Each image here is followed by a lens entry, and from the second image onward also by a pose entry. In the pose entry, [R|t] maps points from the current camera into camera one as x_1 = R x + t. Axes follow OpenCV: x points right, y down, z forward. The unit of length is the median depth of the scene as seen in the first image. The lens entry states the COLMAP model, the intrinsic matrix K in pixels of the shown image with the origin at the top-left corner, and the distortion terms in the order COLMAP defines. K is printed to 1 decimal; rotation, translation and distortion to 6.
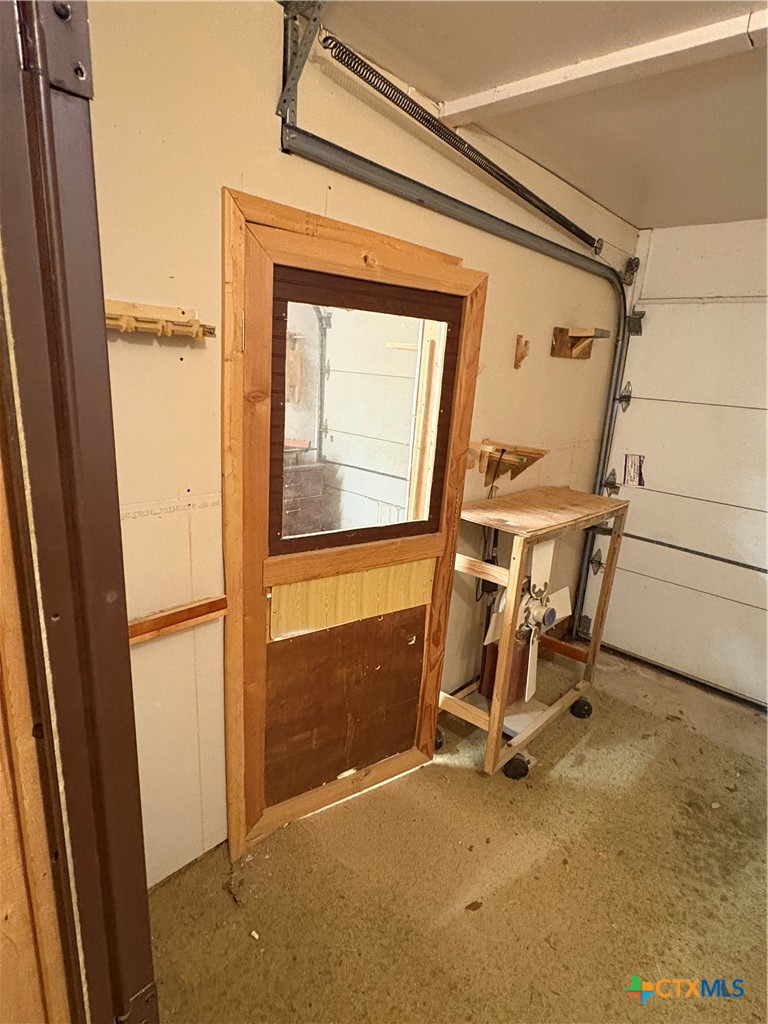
lens RADIAL K [[560.3, 0, 383.1], [0, 560.3, 513.5], [0, 0, 1]] dist [-0.001759, 0.003129]
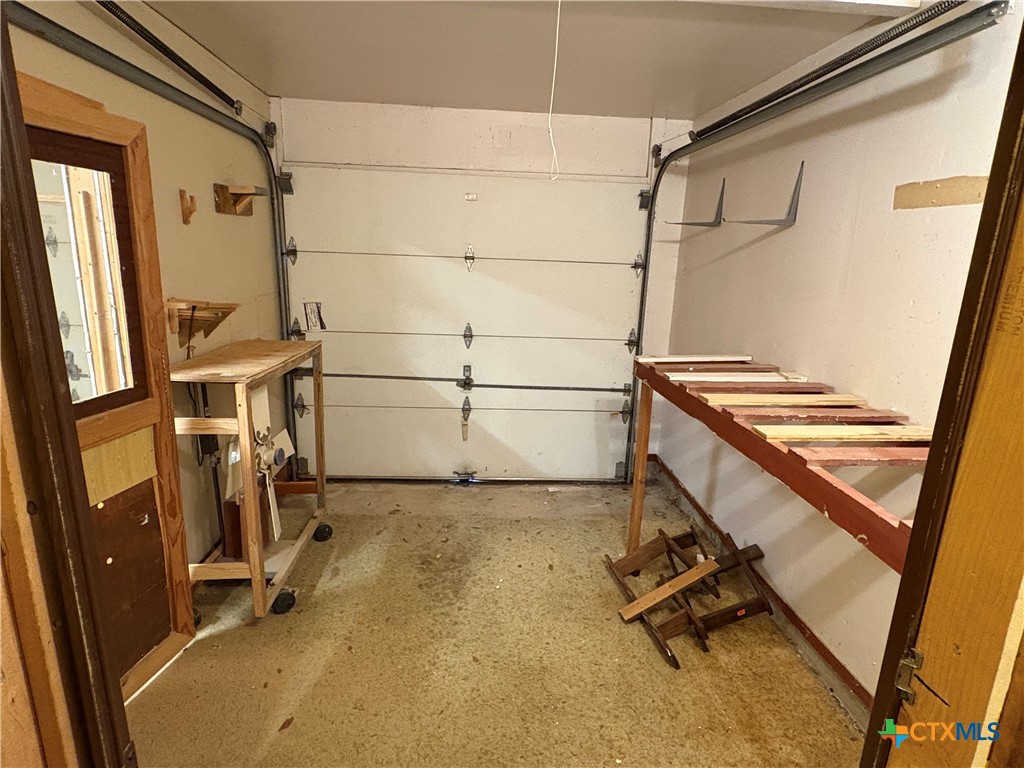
lens RADIAL K [[560.3, 0, 514.1], [0, 560.3, 385.4], [0, 0, 1]] dist [-0.001759, 0.003129]
pose [[0.689771, -0.208877, 0.693244, -0.107950], [0.197352, 0.975467, 0.097548, 0.035885], [-0.696612, 0.069527, 0.714071, -0.086315]]
